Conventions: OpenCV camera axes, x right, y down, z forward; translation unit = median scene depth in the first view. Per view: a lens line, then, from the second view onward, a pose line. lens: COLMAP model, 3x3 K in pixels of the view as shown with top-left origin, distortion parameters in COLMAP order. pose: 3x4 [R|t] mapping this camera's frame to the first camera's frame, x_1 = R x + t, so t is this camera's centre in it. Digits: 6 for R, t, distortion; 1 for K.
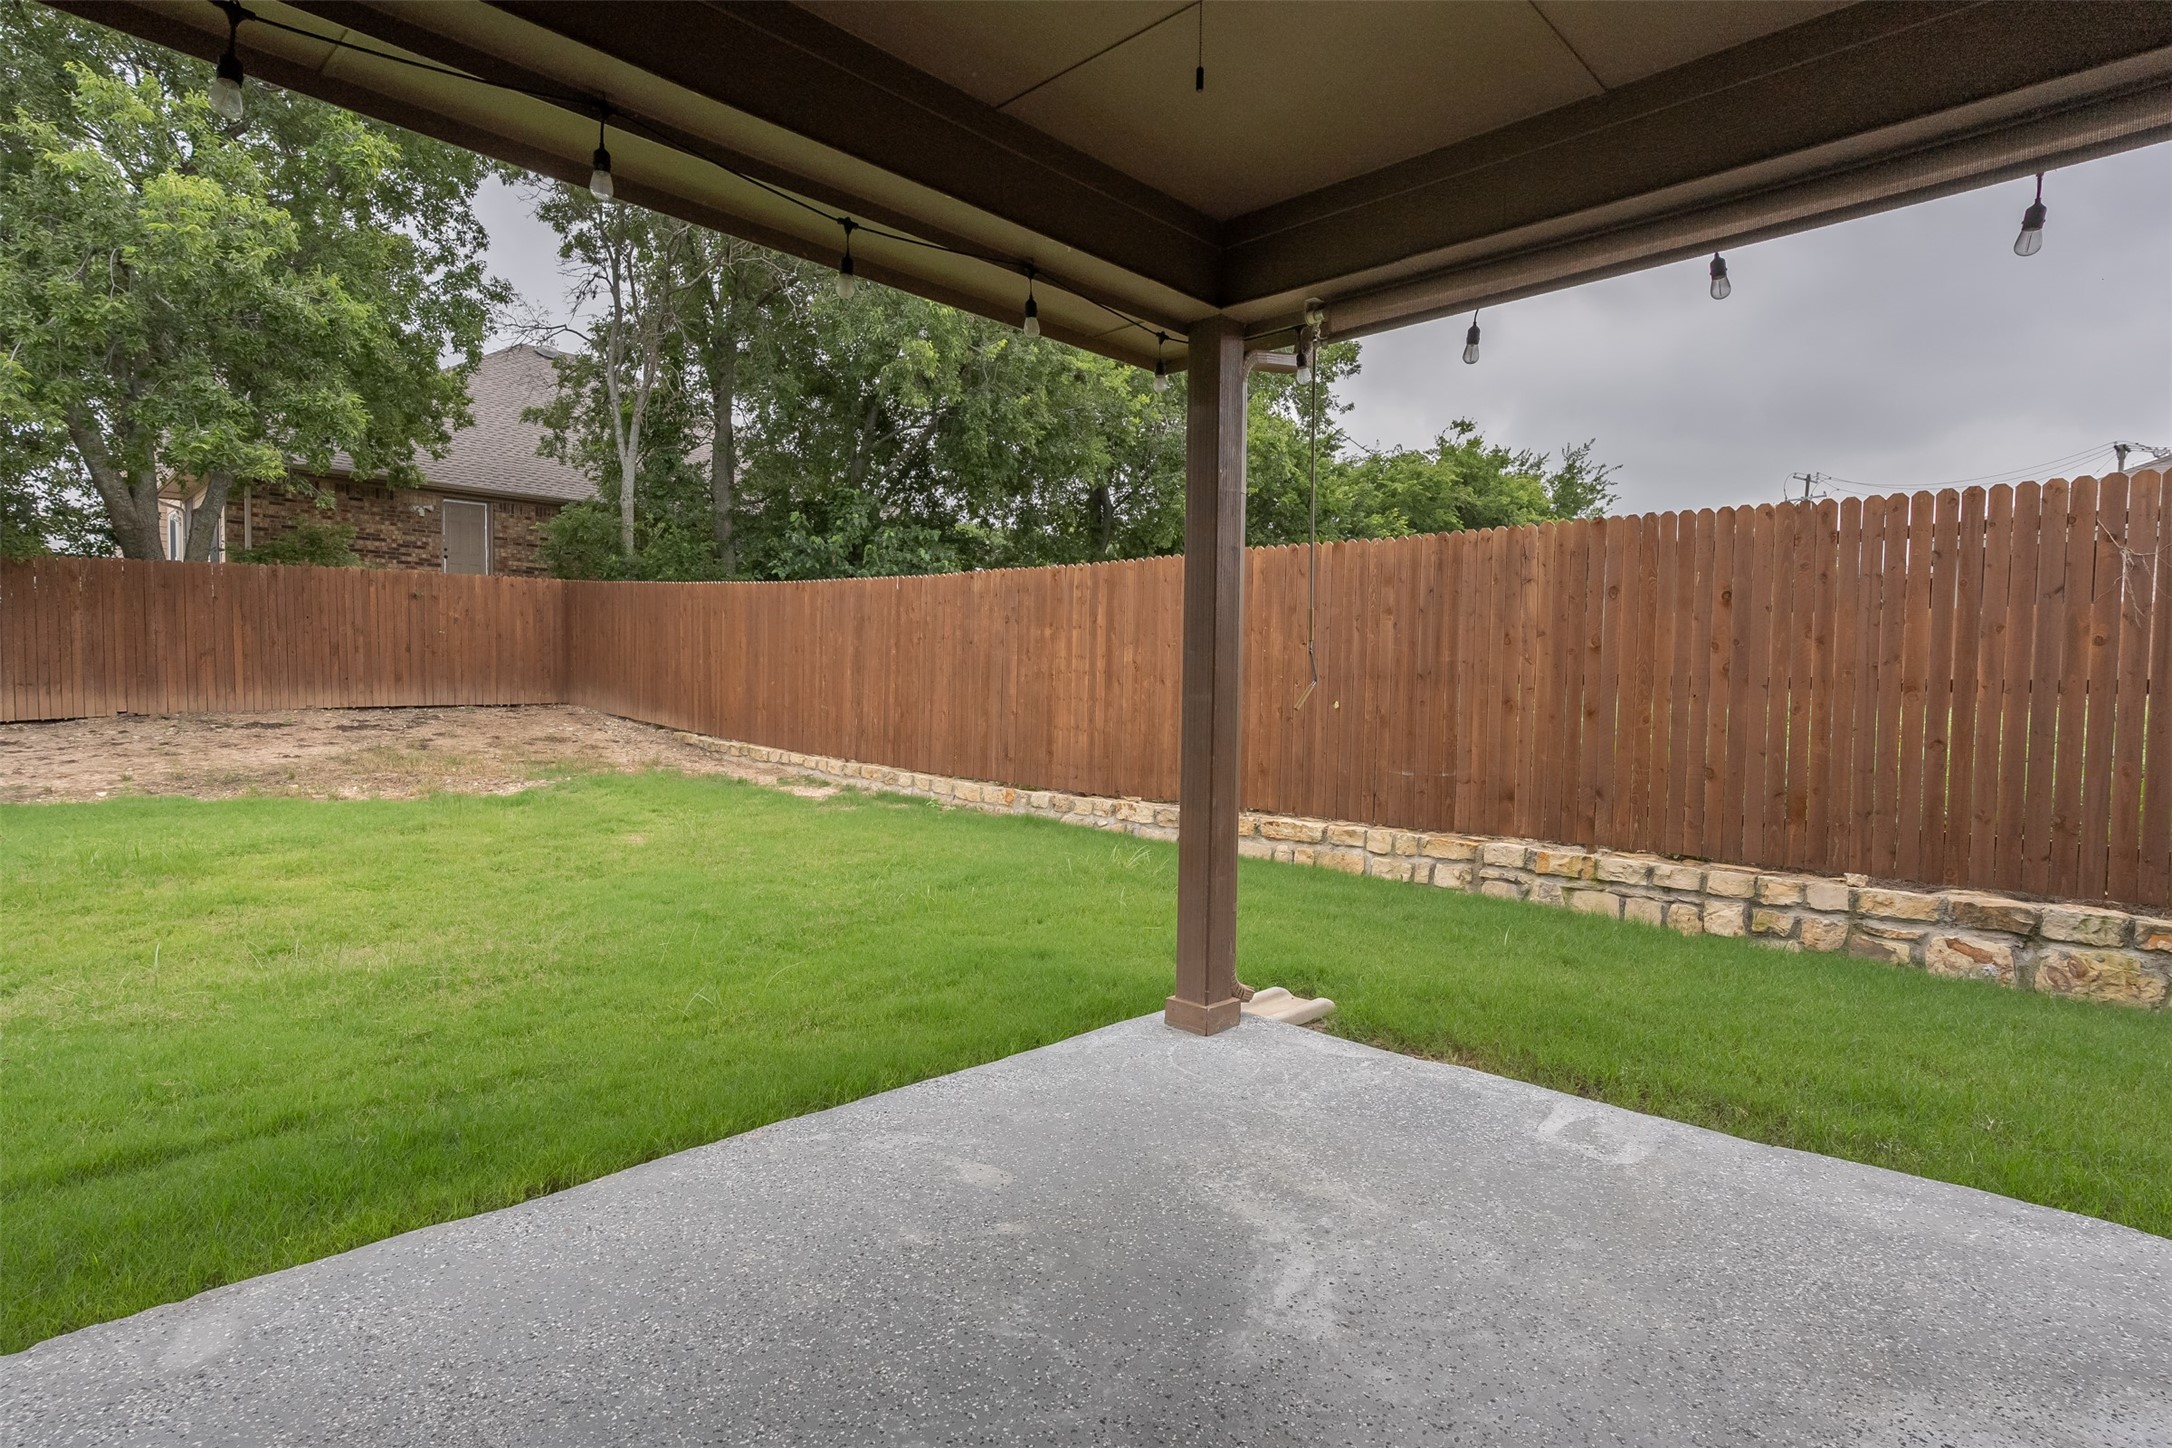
lens RADIAL K [[1118.8, 0, 1055.2], [0, 1118.8, 731.3], [0, 0, 1]] dist [-0.012164, 0.004589]
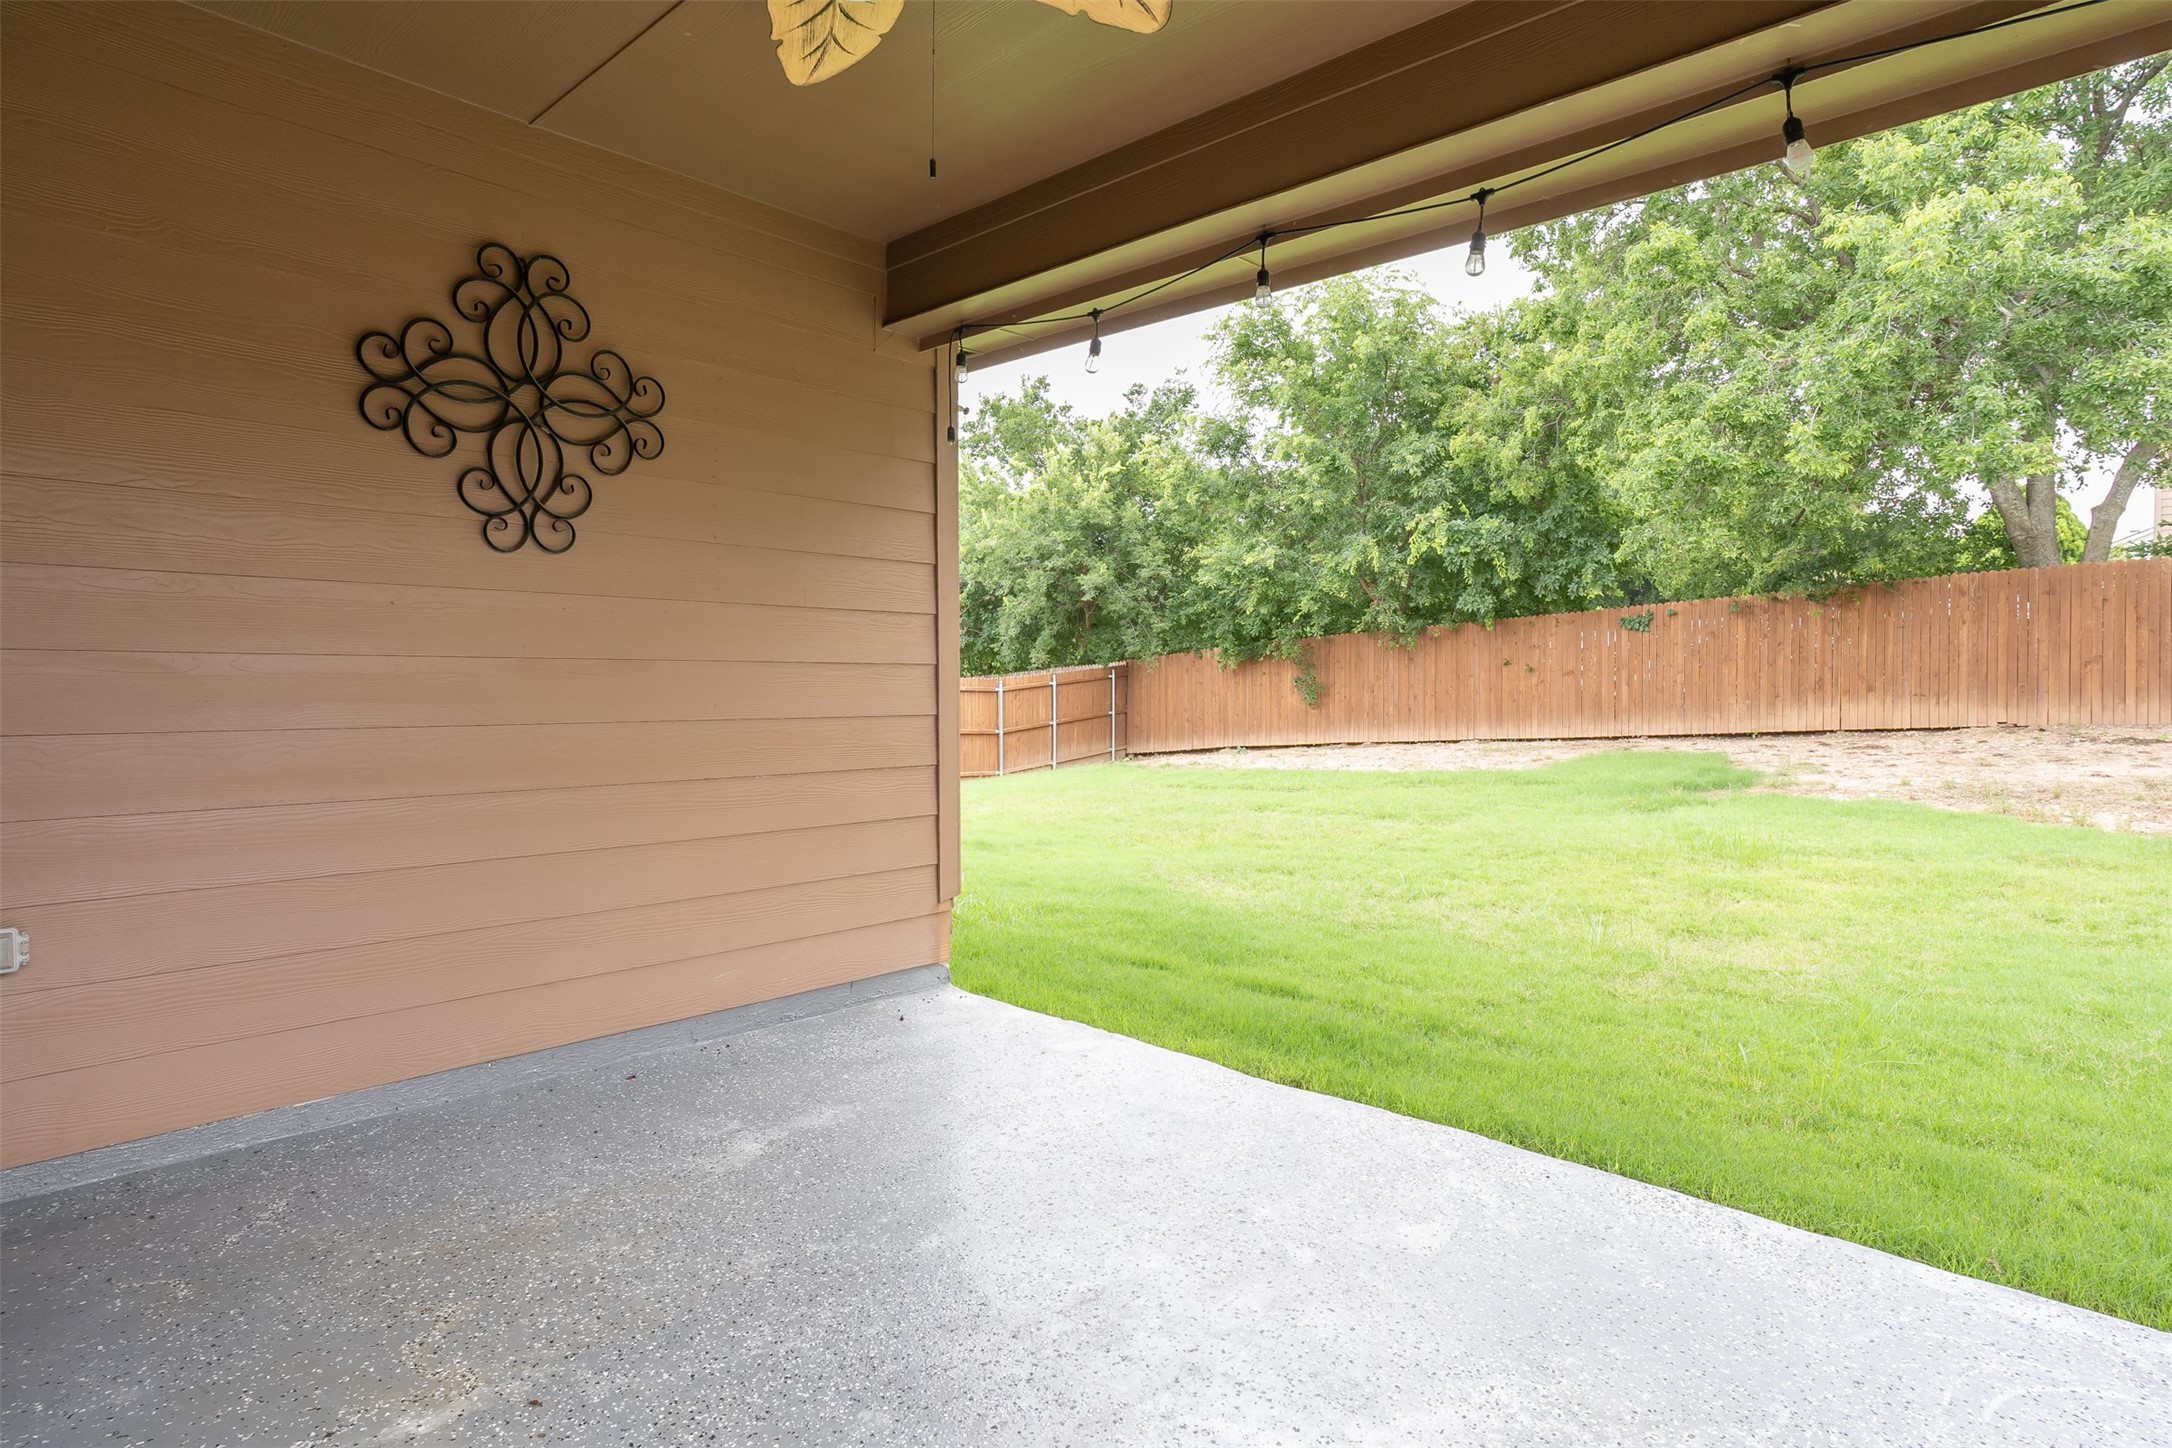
lens RADIAL K [[1118.8, 0, 1056.1], [0, 1118.8, 700.2], [0, 0, 1]] dist [-0.012164, 0.004589]
pose [[0.034278, 0.001119, -0.999412, 0.135784], [-0.041066, 0.999156, -0.000290, -0.002013], [0.998568, 0.041052, 0.034295, 0.113405]]
